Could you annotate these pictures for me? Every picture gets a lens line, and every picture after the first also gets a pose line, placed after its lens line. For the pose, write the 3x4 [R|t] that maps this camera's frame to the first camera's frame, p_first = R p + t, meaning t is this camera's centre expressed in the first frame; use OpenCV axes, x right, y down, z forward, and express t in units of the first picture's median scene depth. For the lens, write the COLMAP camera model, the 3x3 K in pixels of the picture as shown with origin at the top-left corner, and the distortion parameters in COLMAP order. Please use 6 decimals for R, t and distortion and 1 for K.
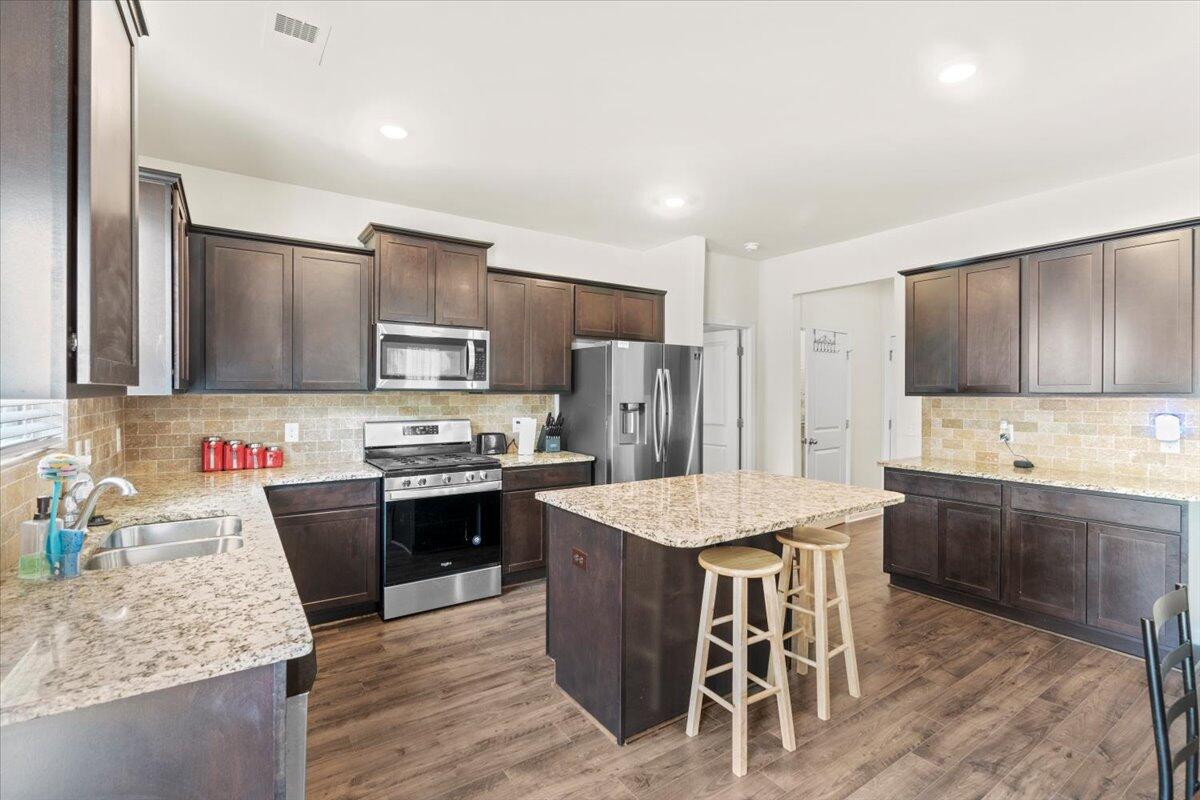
lens RADIAL K [[549.6, 0, 608.3], [0, 549.6, 396.2], [0, 0, 1]] dist [-0.004810, 0.000772]
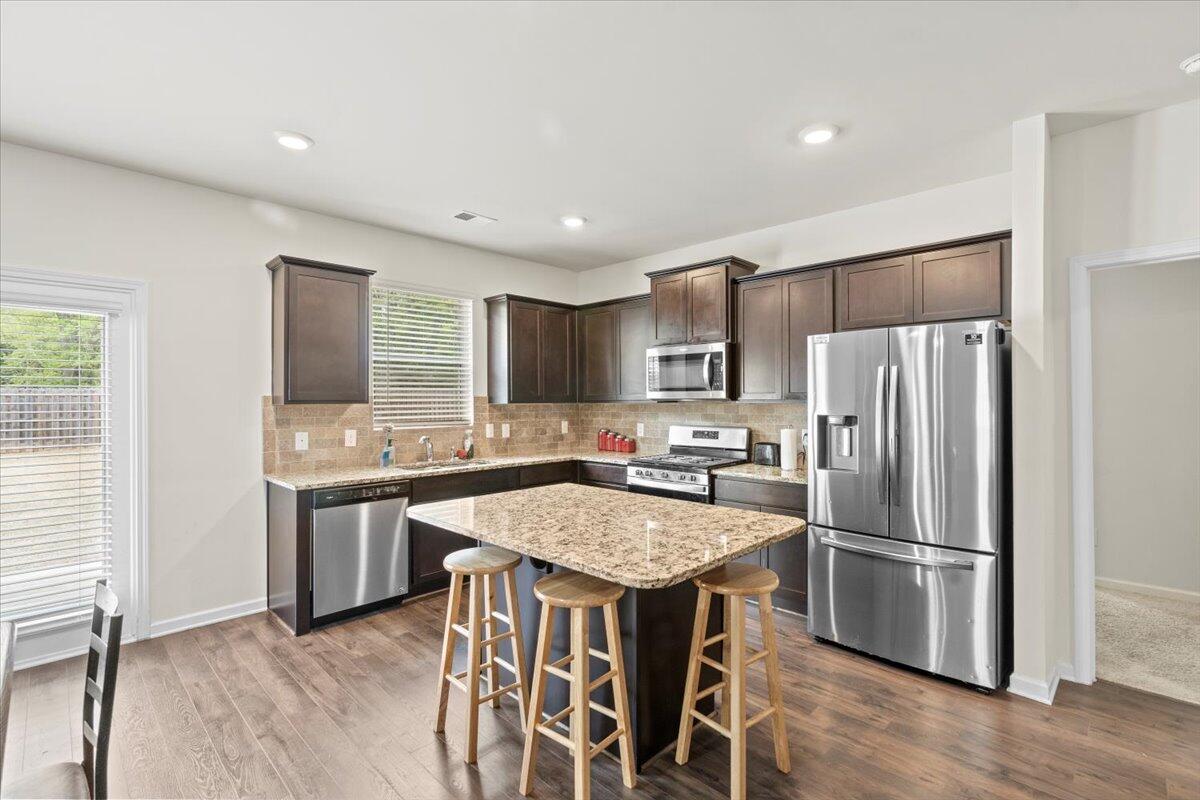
lens RADIAL K [[549.6, 0, 595.8], [0, 549.6, 398.7], [0, 0, 1]] dist [-0.004810, 0.000772]
pose [[0.184342, -0.009241, -0.982819, 0.763460], [-0.002754, 0.999947, -0.009918, -0.001147], [0.982858, 0.004535, 0.184306, 0.571235]]
